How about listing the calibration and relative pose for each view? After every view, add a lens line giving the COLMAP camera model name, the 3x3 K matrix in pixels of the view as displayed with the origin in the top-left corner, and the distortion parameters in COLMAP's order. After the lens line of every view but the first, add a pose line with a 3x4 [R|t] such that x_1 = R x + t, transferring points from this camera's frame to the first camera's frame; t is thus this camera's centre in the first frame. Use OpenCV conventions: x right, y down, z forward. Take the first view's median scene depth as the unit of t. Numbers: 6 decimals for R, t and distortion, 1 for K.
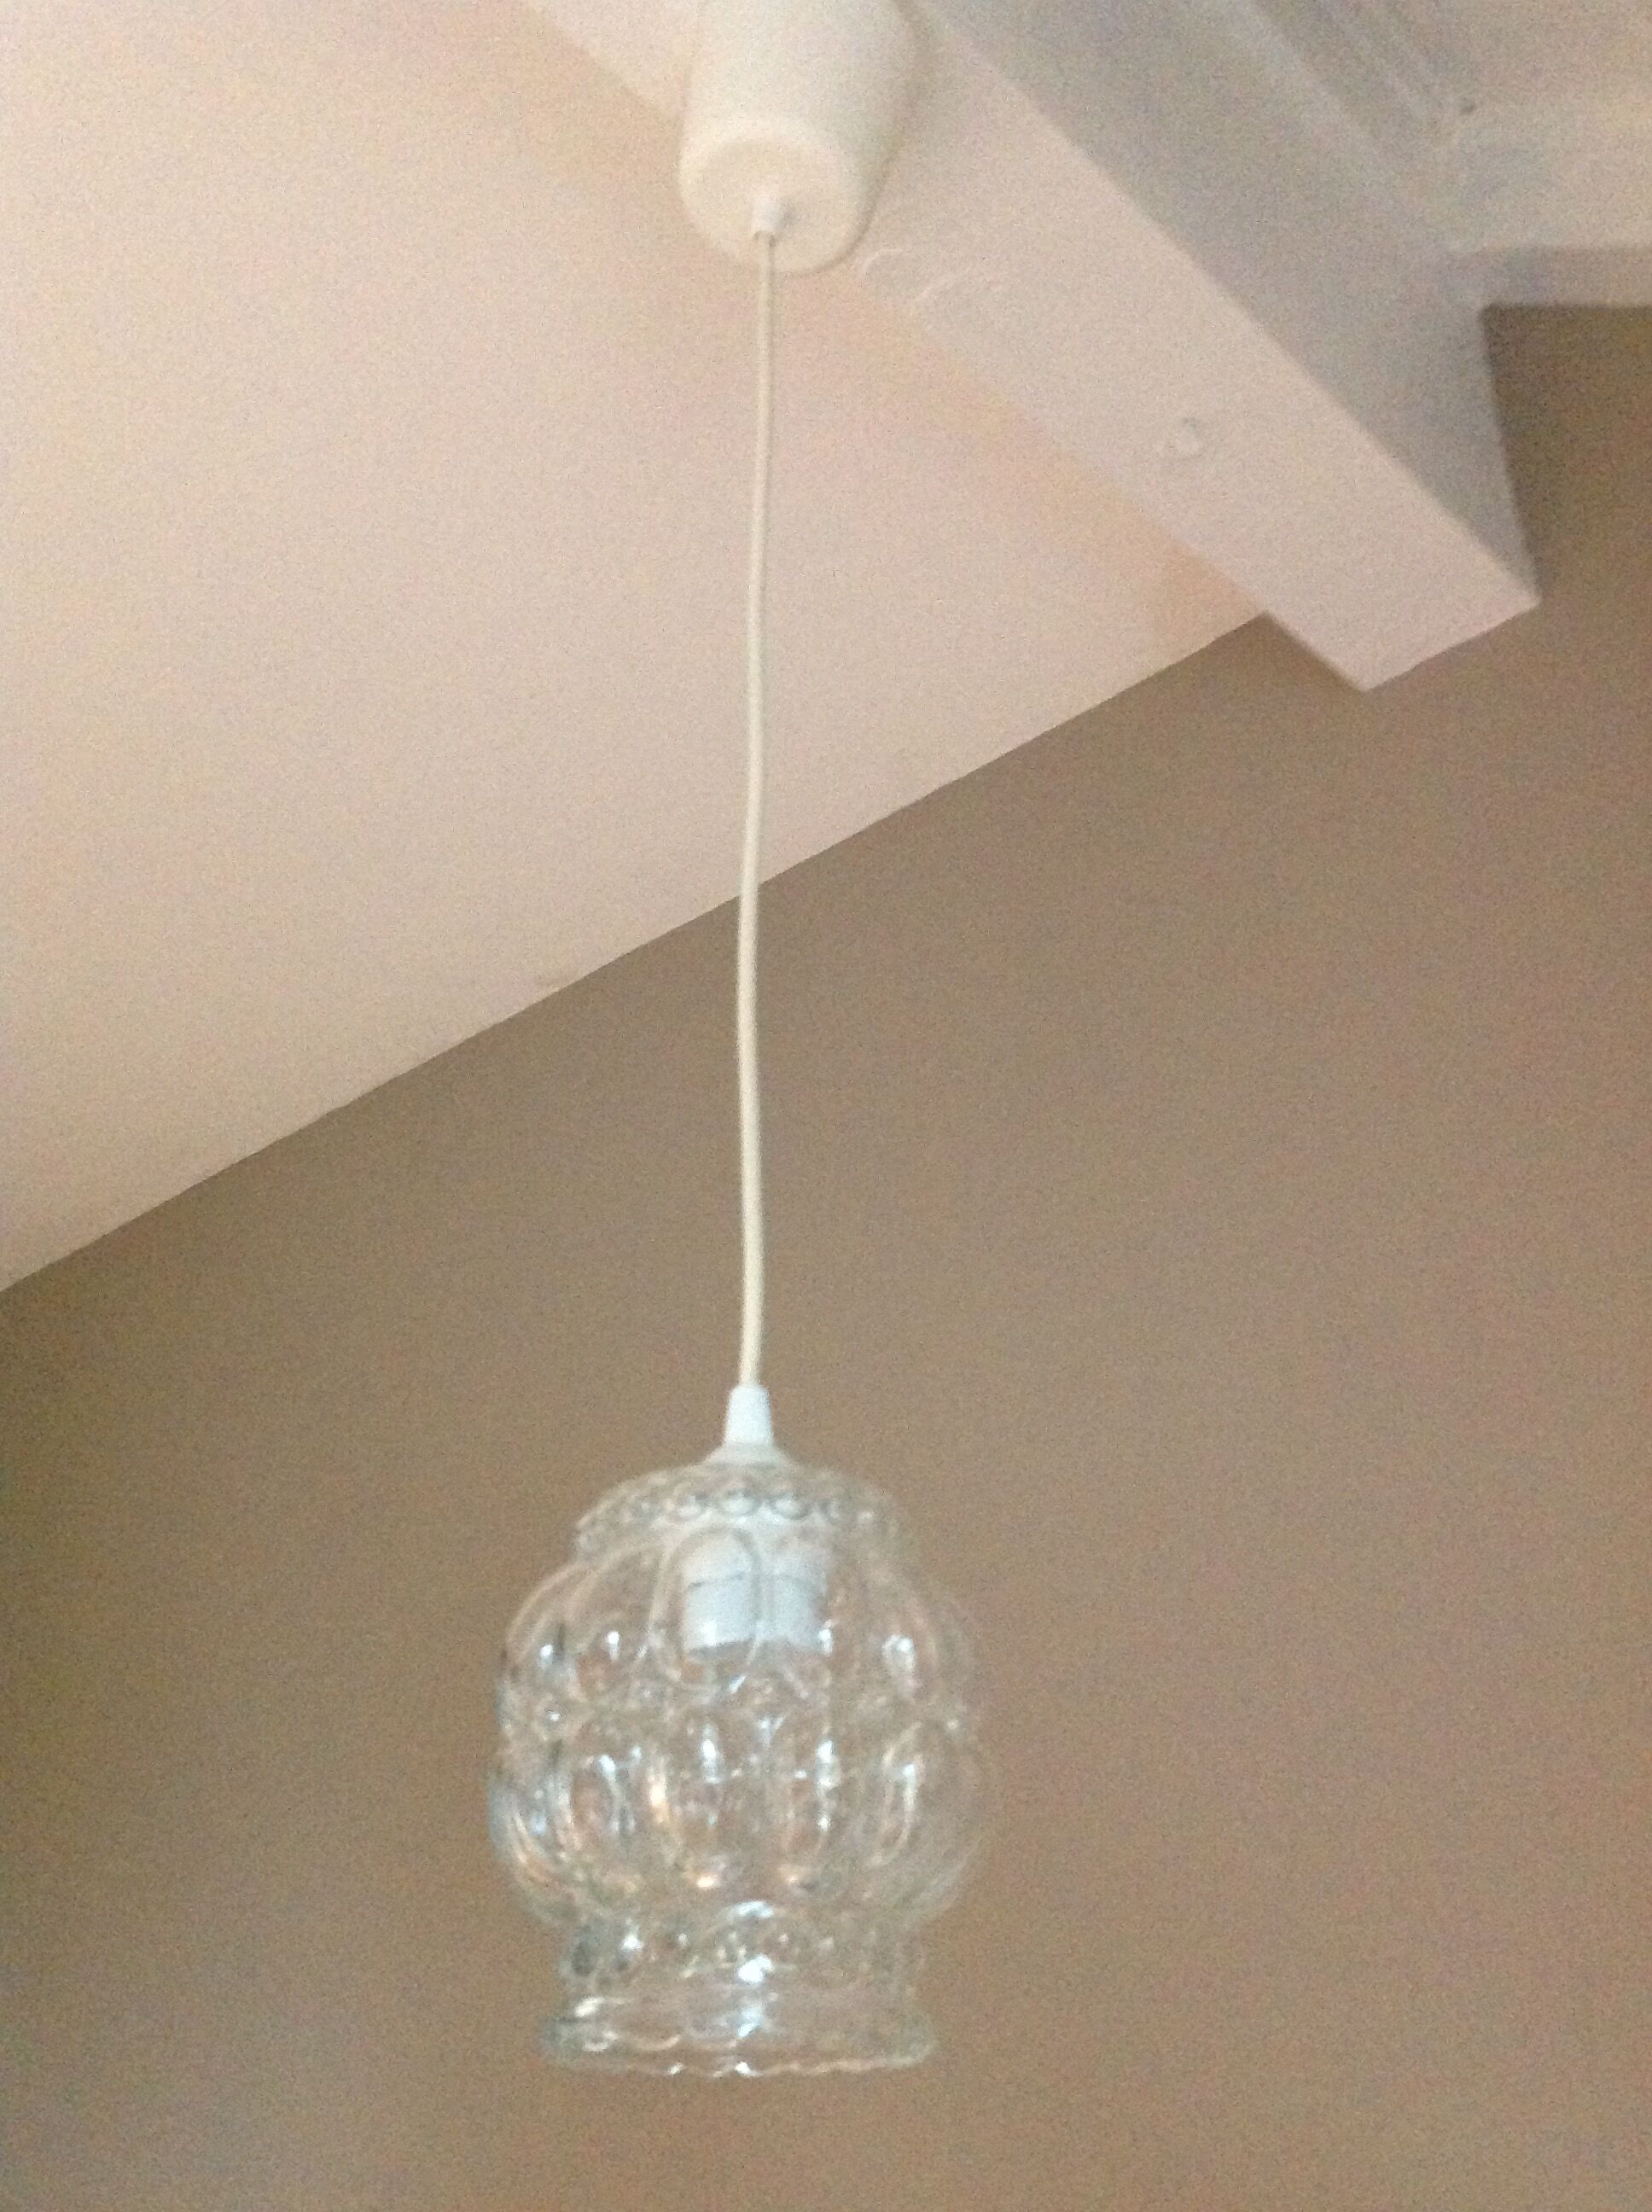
lens RADIAL K [[2250.0, 0, 826.0], [0, 2250.0, 1106.0], [0, 0, 1]] dist [0.171456, 0.002703]
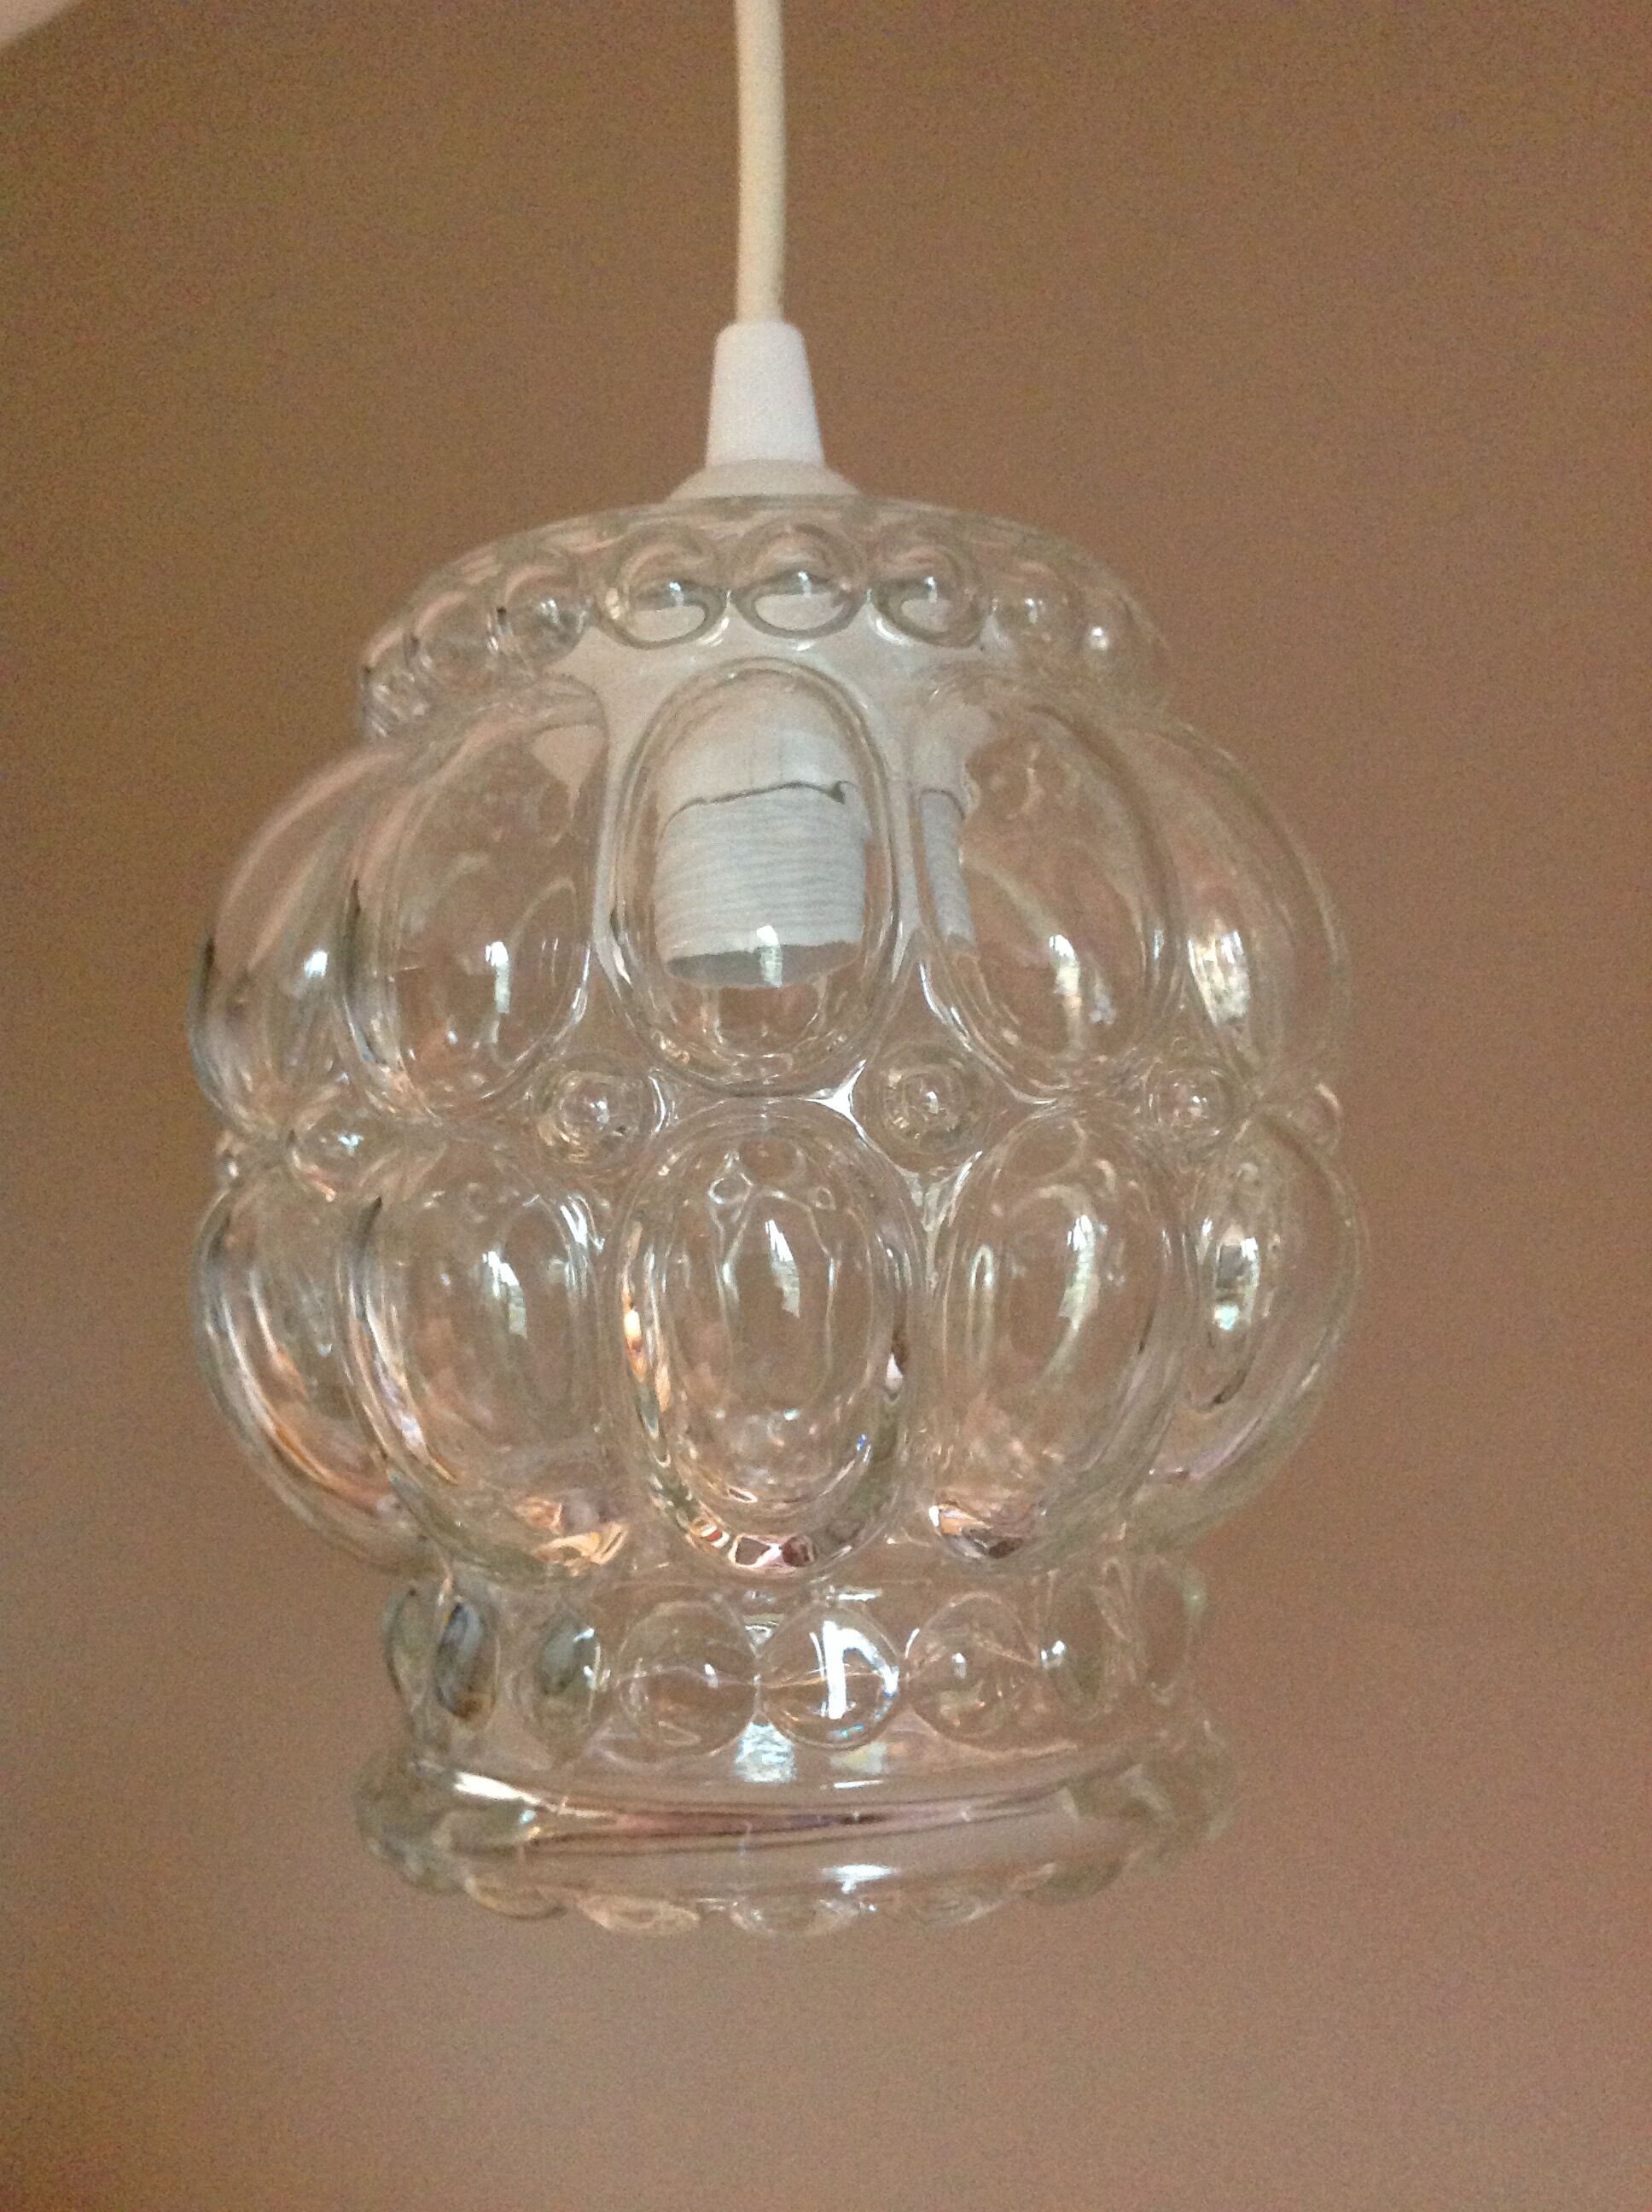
lens RADIAL K [[2250.0, 0, 826.0], [0, 2250.0, 1106.0], [0, 0, 1]] dist [0.171456, 0.002703]
pose [[0.993643, -0.015623, 0.111491, -0.079044], [-0.024296, 0.937229, 0.347868, 0.122923], [-0.109927, -0.348365, 0.930891, 0.618192]]
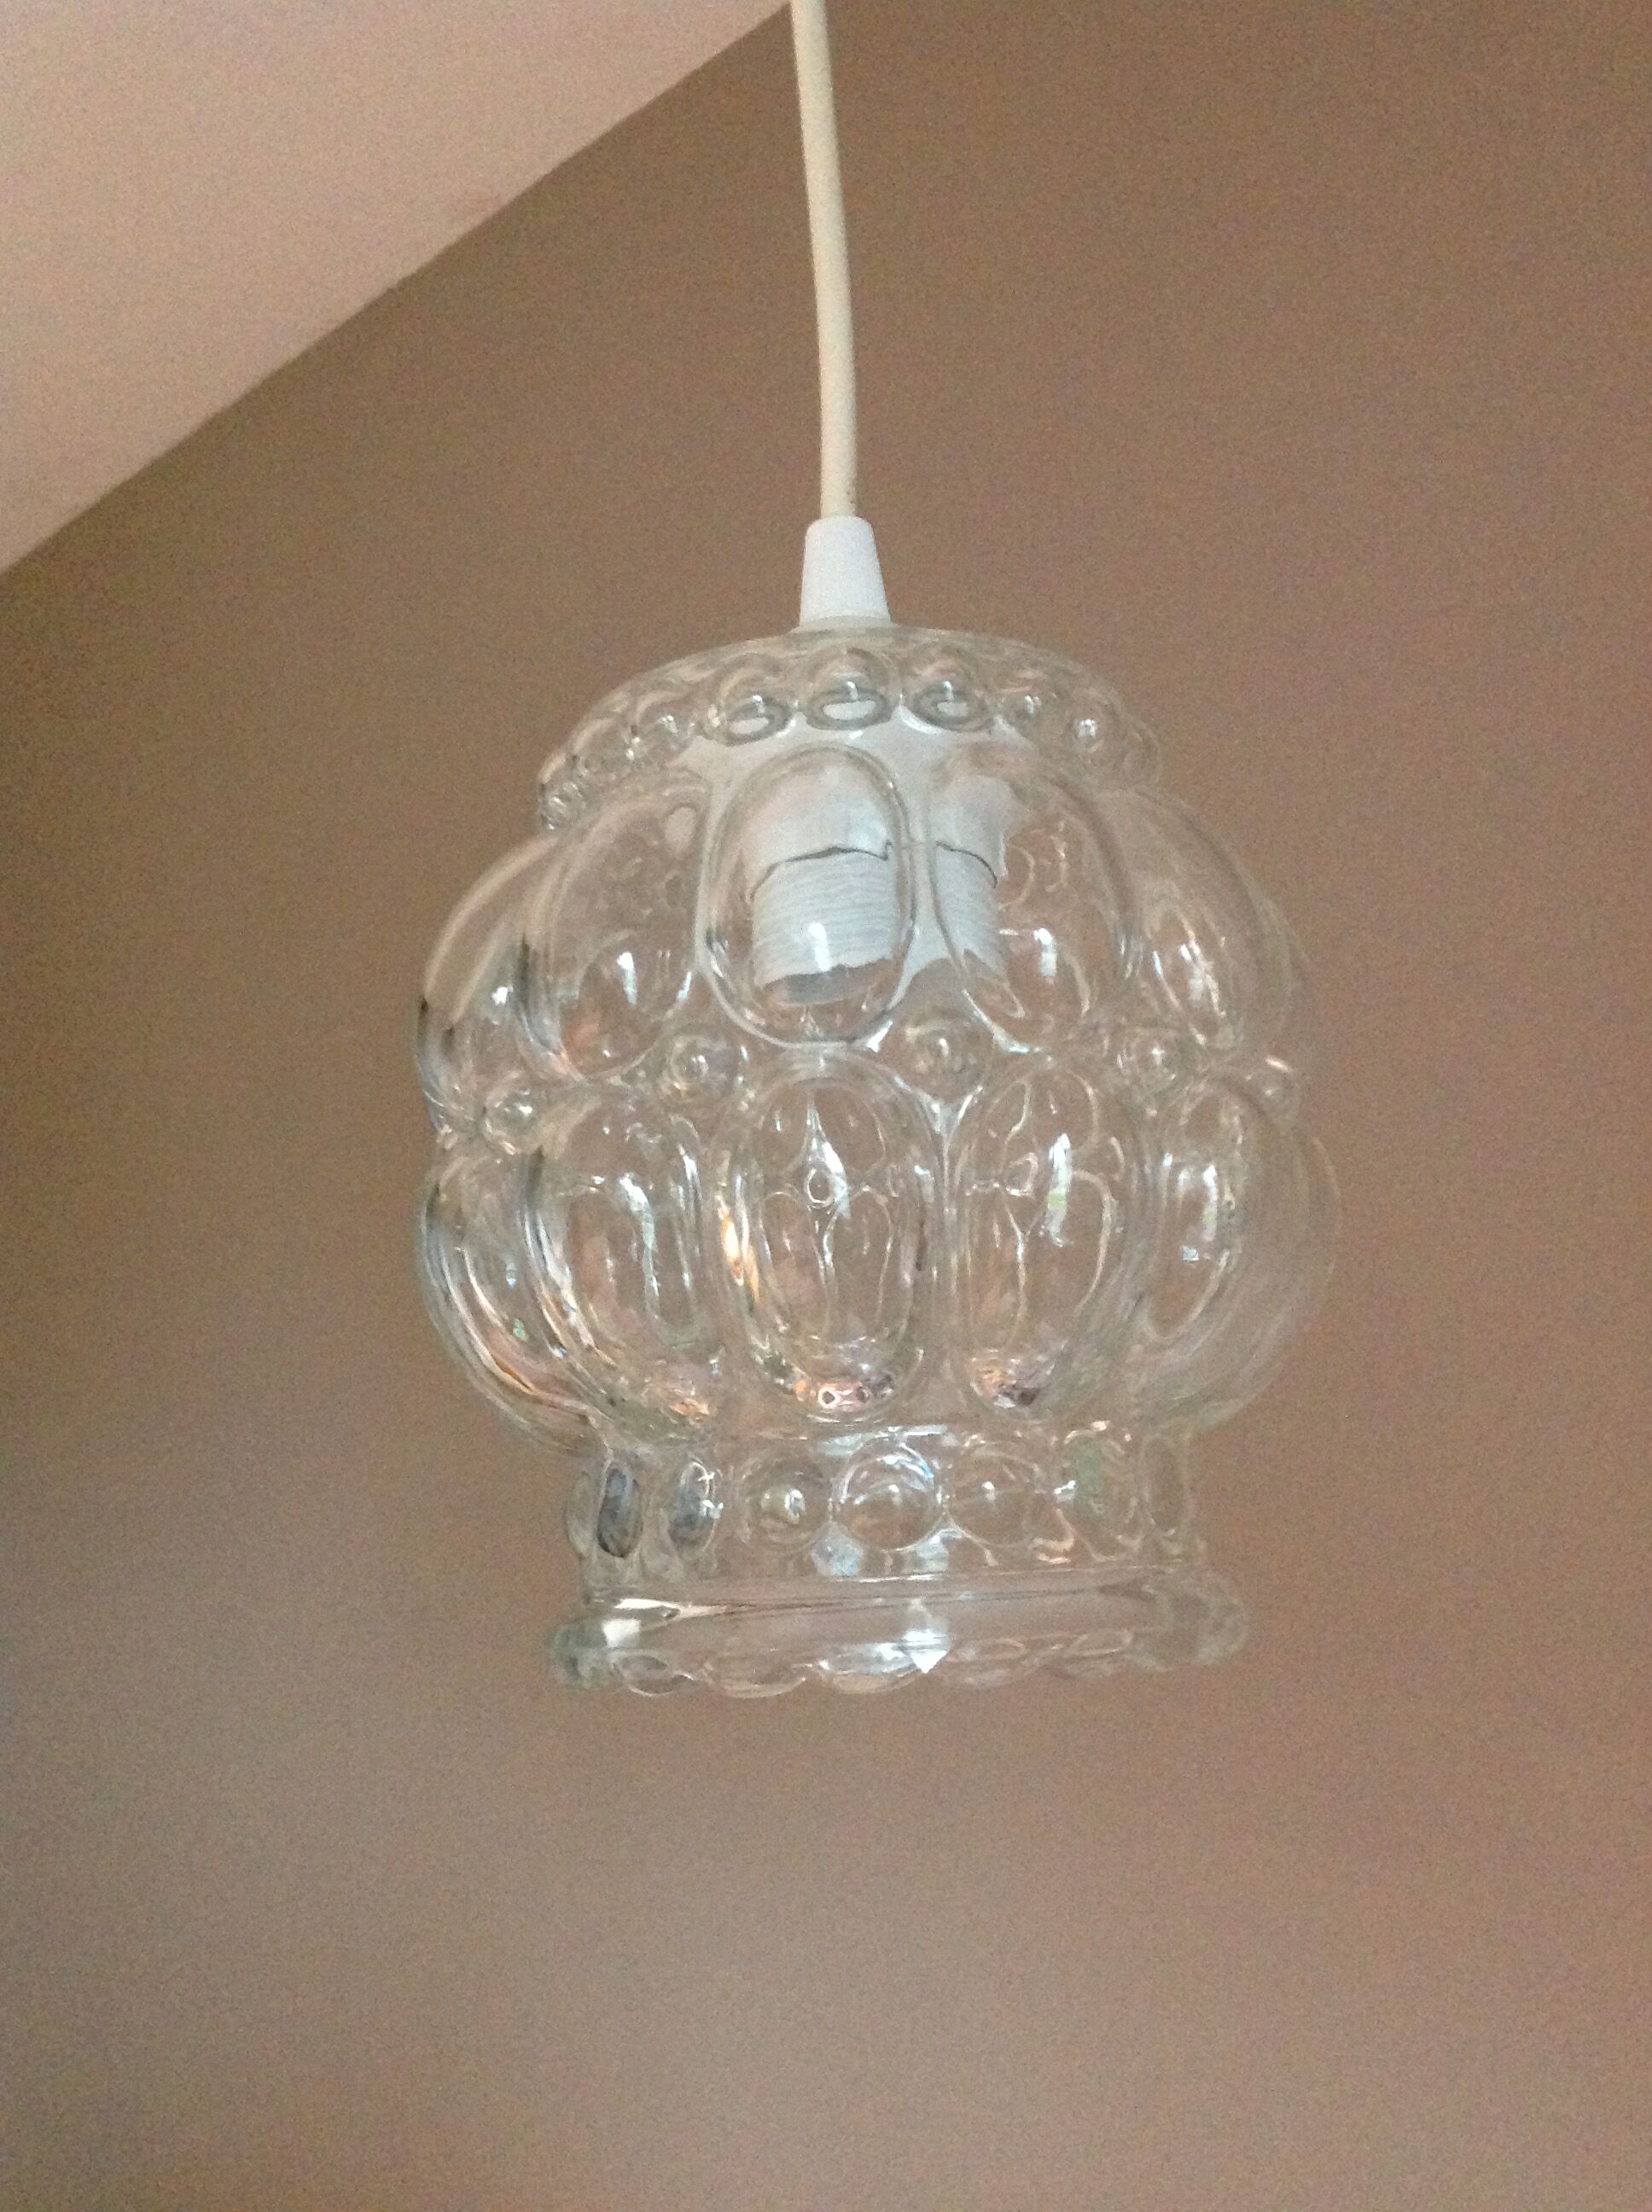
lens RADIAL K [[2250.0, 0, 826.0], [0, 2250.0, 1106.0], [0, 0, 1]] dist [0.171456, 0.002703]
pose [[0.999029, -0.043096, 0.009138, -0.053071], [0.039315, 0.965761, 0.256436, 0.132542], [-0.019876, -0.255828, 0.966518, 0.483955]]
